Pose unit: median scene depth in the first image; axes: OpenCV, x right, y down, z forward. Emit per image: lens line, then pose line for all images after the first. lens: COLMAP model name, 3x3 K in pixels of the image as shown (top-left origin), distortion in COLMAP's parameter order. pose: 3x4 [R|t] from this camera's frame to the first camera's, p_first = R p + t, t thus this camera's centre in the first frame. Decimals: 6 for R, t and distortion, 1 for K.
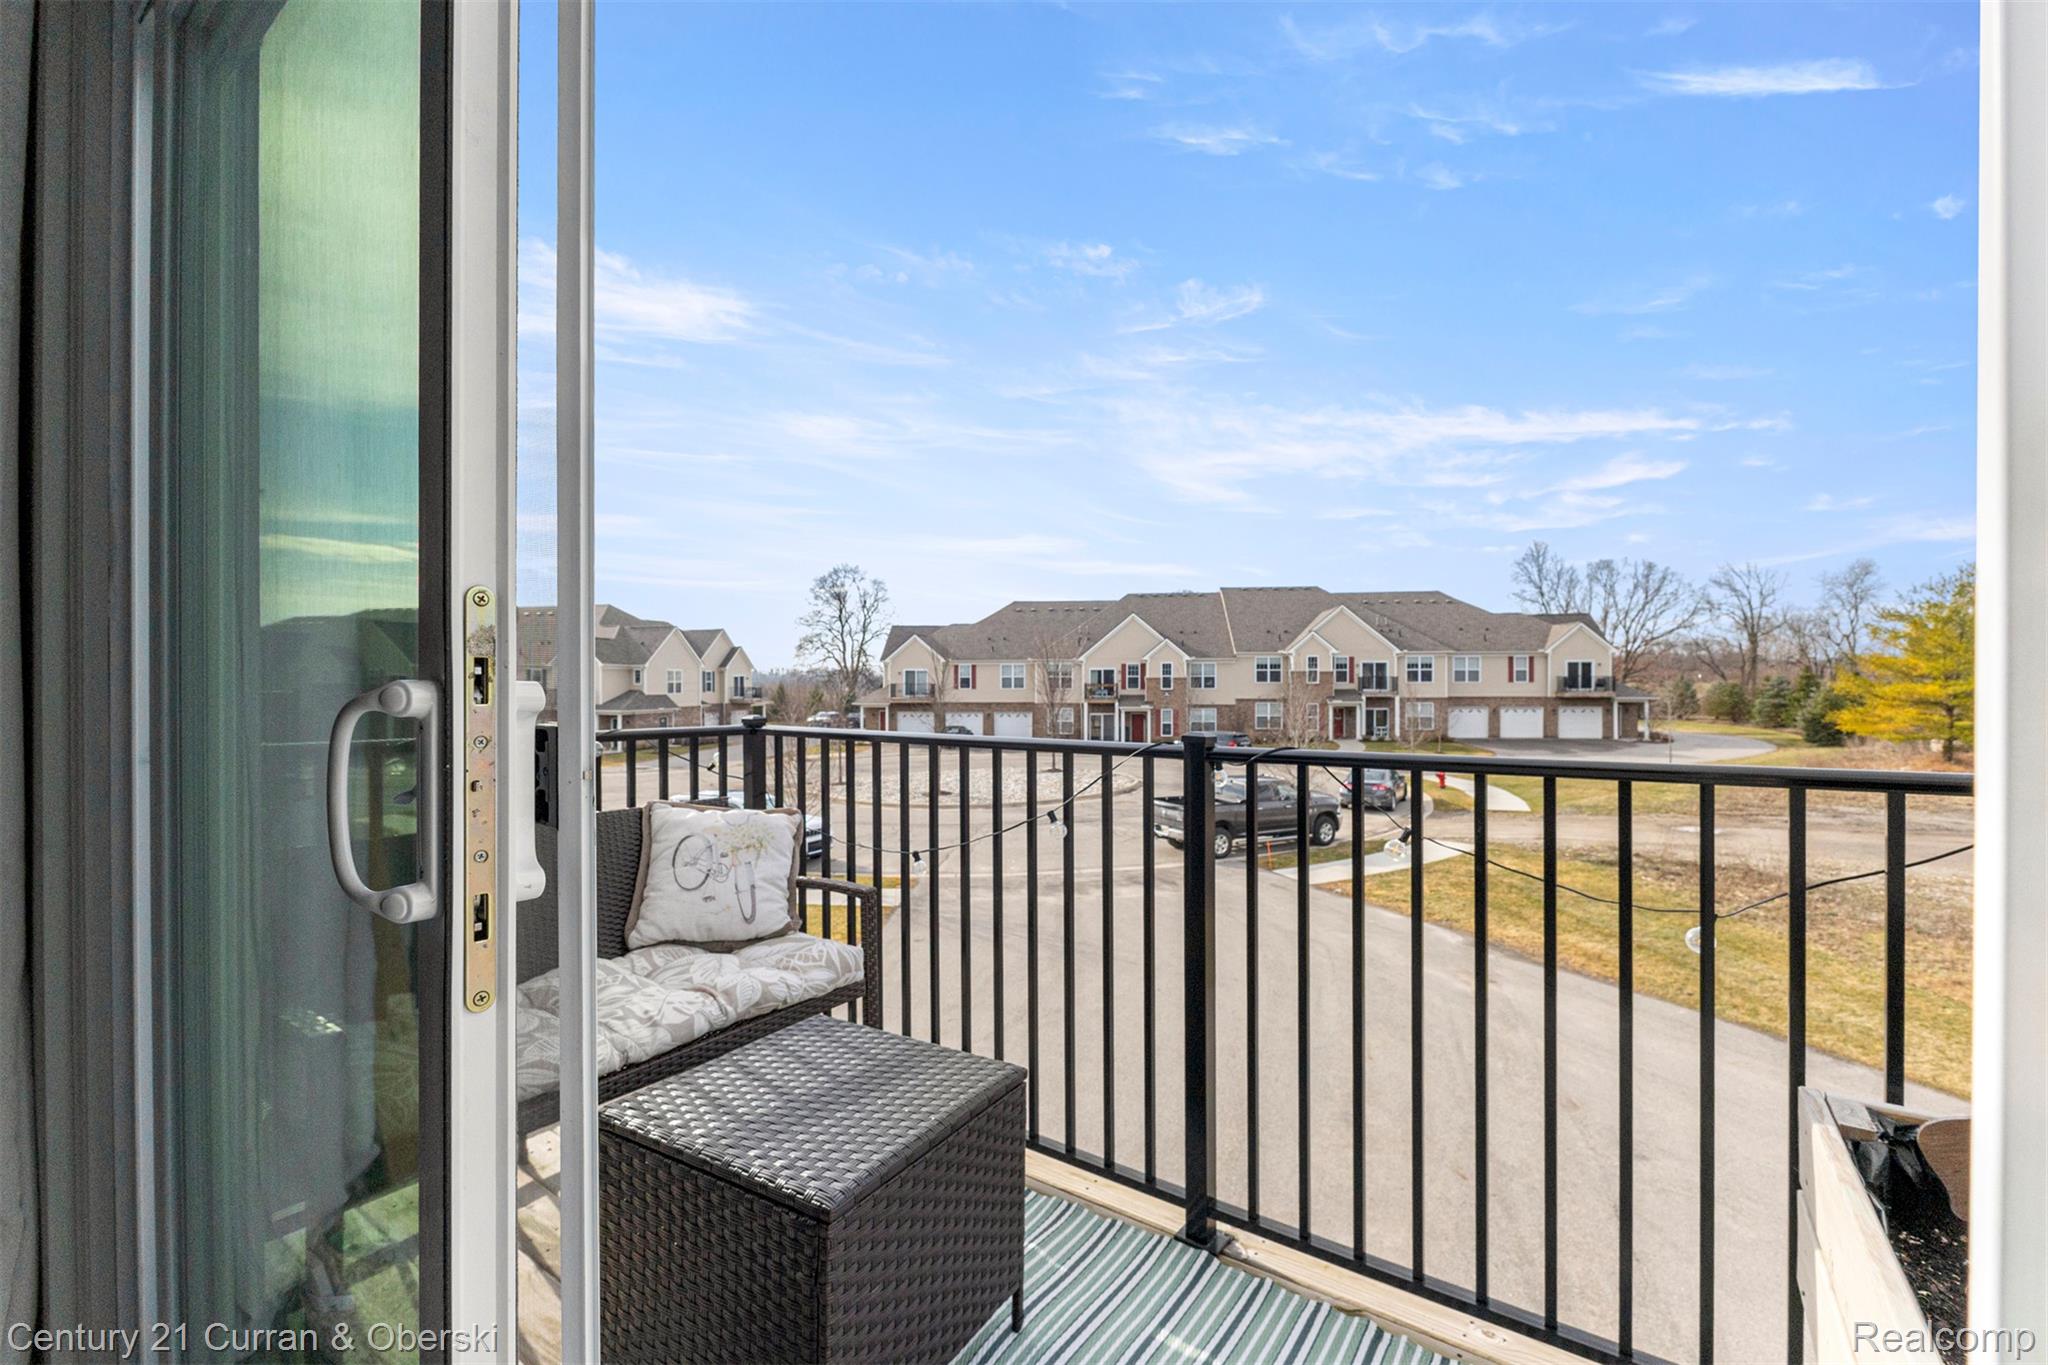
lens RADIAL K [[893.2, 0, 1026.3], [0, 893.2, 674.1], [0, 0, 1]] dist [0.004029, -0.000816]
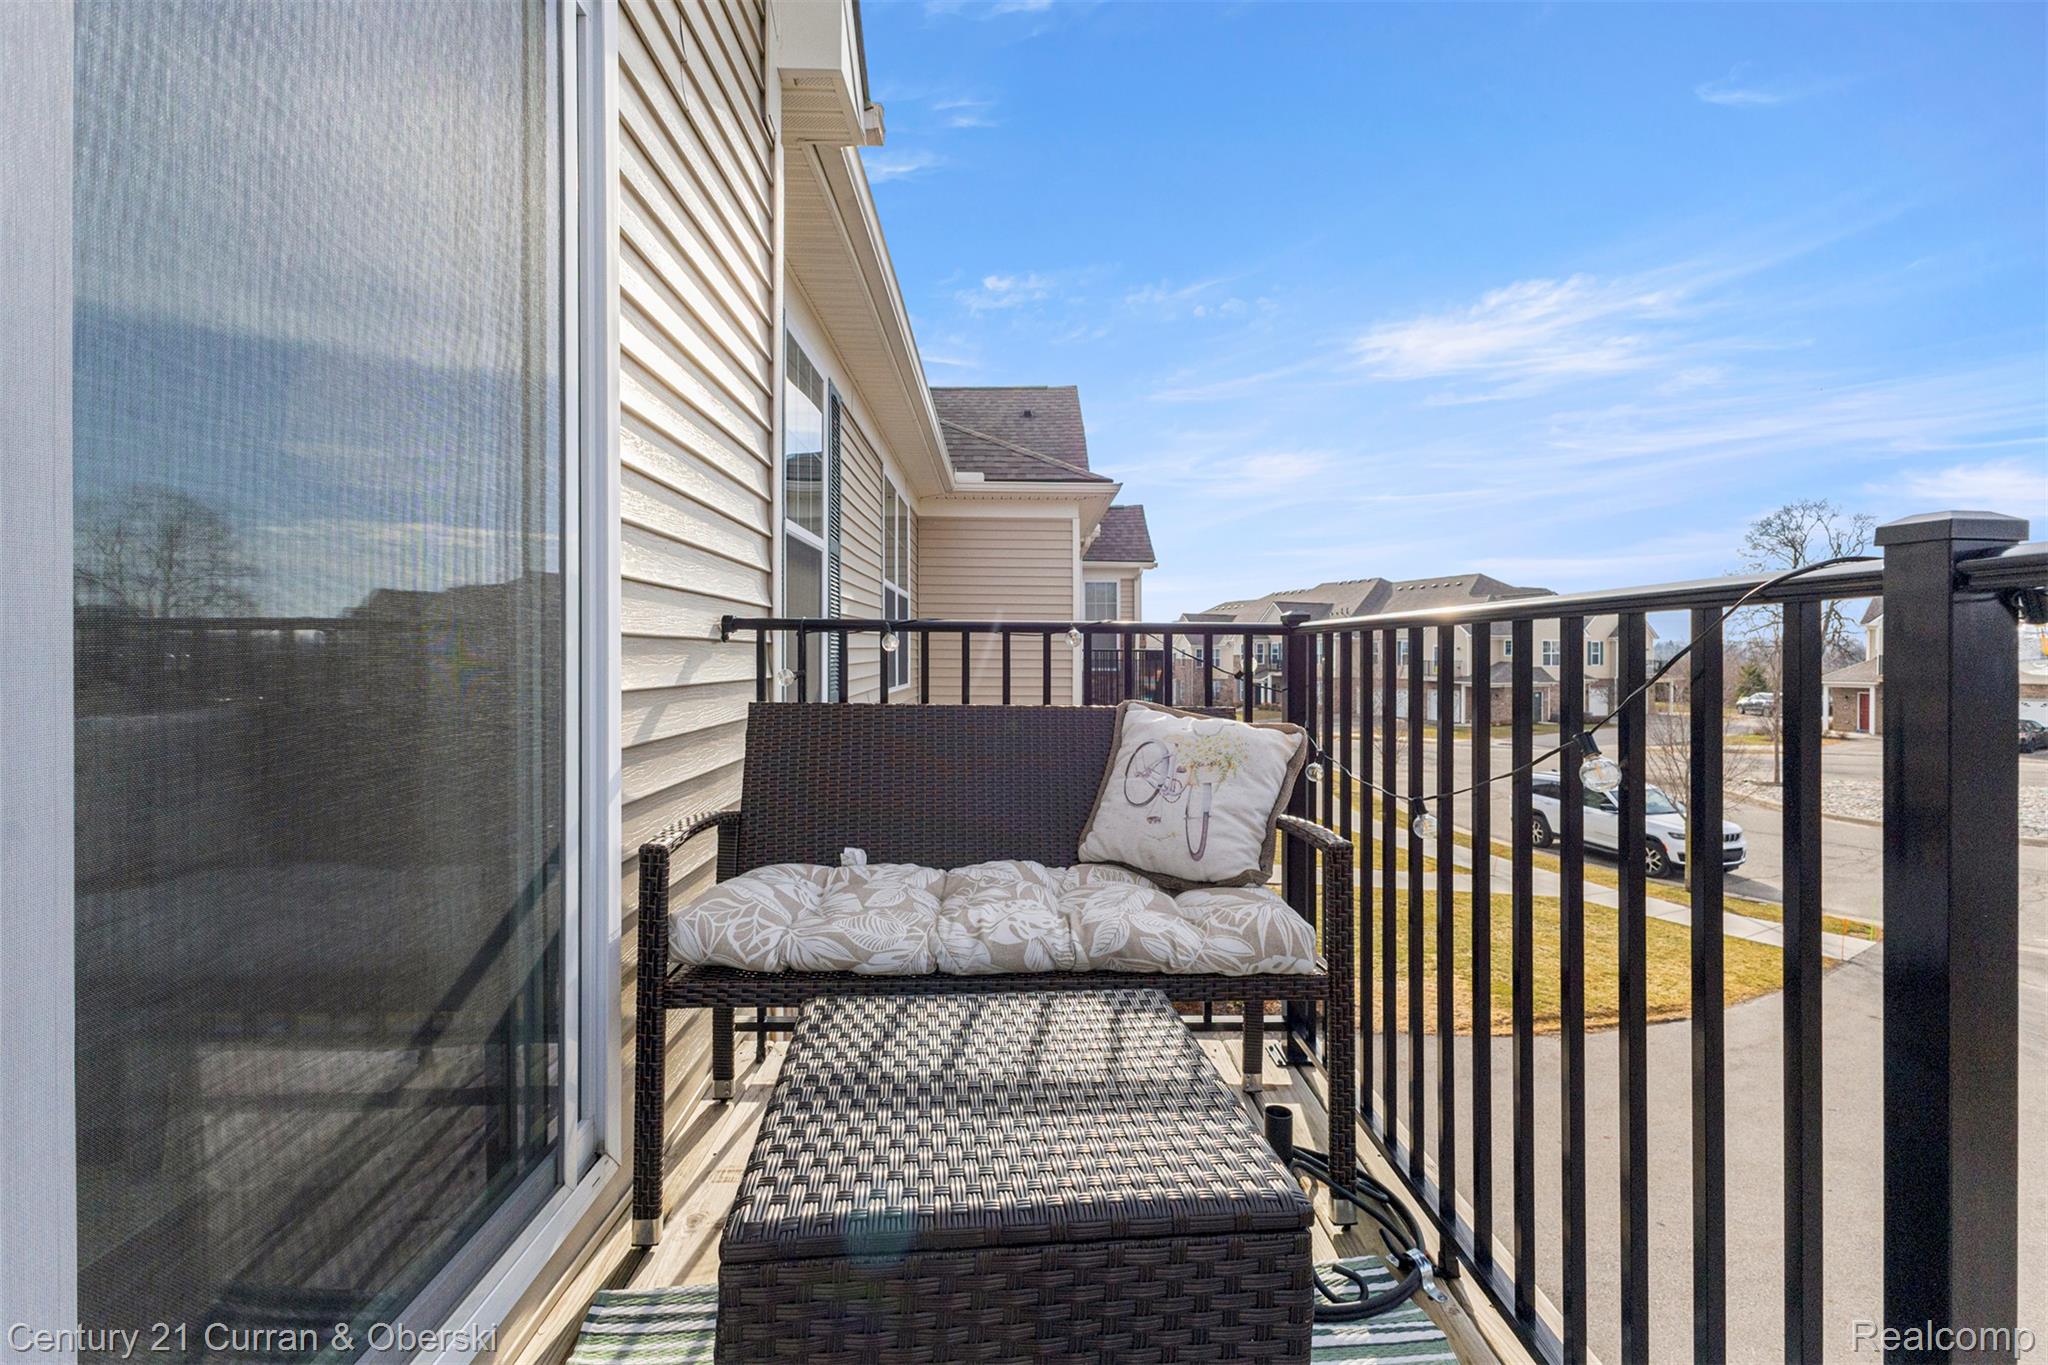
lens RADIAL K [[891.0, 0, 1028.5], [0, 891.0, 656.8], [0, 0, 1]] dist [0.001446, -0.000086]
pose [[0.597082, -0.000477, -0.802180, 0.220015], [0.004798, 0.999984, 0.002976, 0.099961], [0.802166, -0.005625, 0.597075, 0.423591]]
